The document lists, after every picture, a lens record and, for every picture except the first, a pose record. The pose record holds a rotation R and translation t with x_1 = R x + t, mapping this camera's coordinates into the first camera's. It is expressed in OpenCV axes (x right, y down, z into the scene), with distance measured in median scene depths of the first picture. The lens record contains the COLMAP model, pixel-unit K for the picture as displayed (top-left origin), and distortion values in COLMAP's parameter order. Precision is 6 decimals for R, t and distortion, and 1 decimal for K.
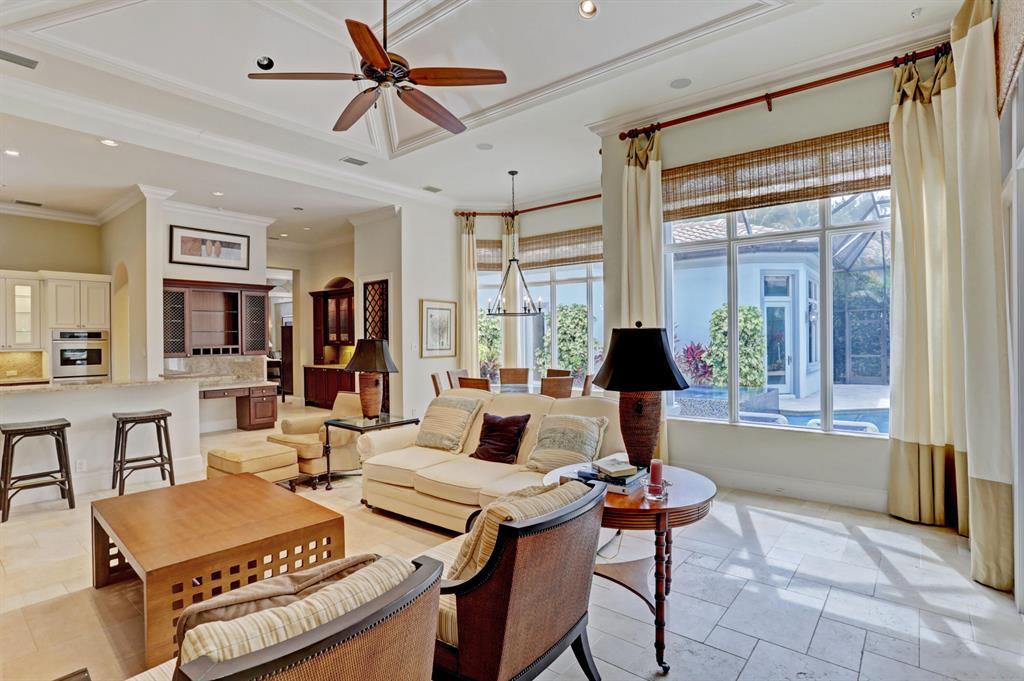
lens RADIAL K [[511.5, 0, 510.8], [0, 511.5, 335.2], [0, 0, 1]] dist [-0.016778, 0.000807]
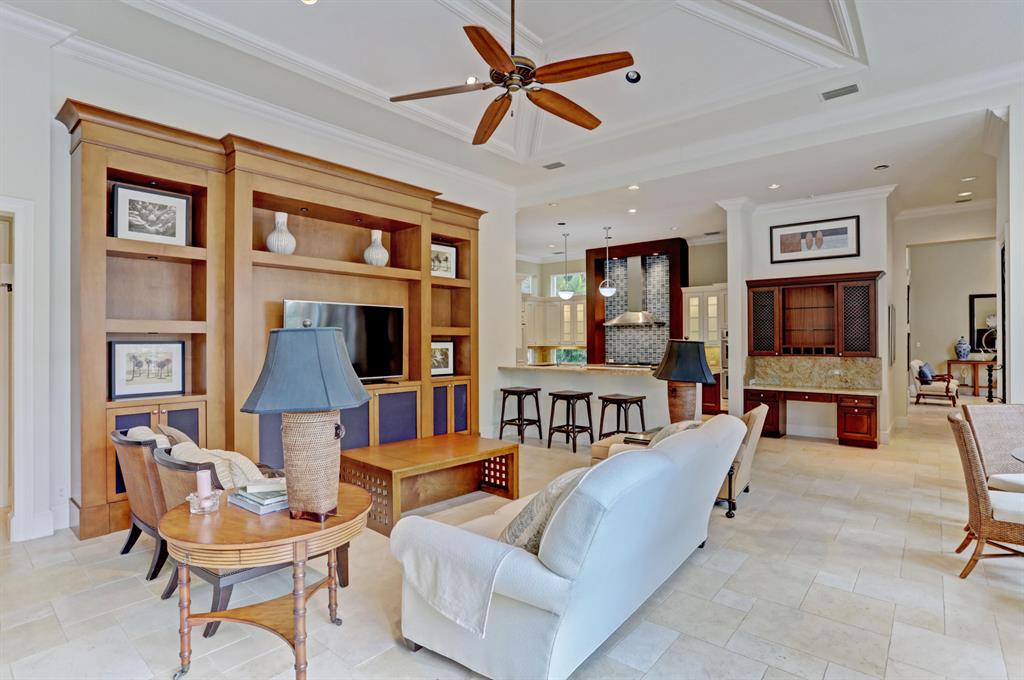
lens RADIAL K [[511.5, 0, 508.6], [0, 511.5, 342.4], [0, 0, 1]] dist [-0.016778, 0.000807]
pose [[-0.015784, 0.014770, -0.999766, 0.358068], [0.006721, 0.999870, 0.014665, -0.001370], [0.999853, -0.006487, -0.015881, 0.462213]]
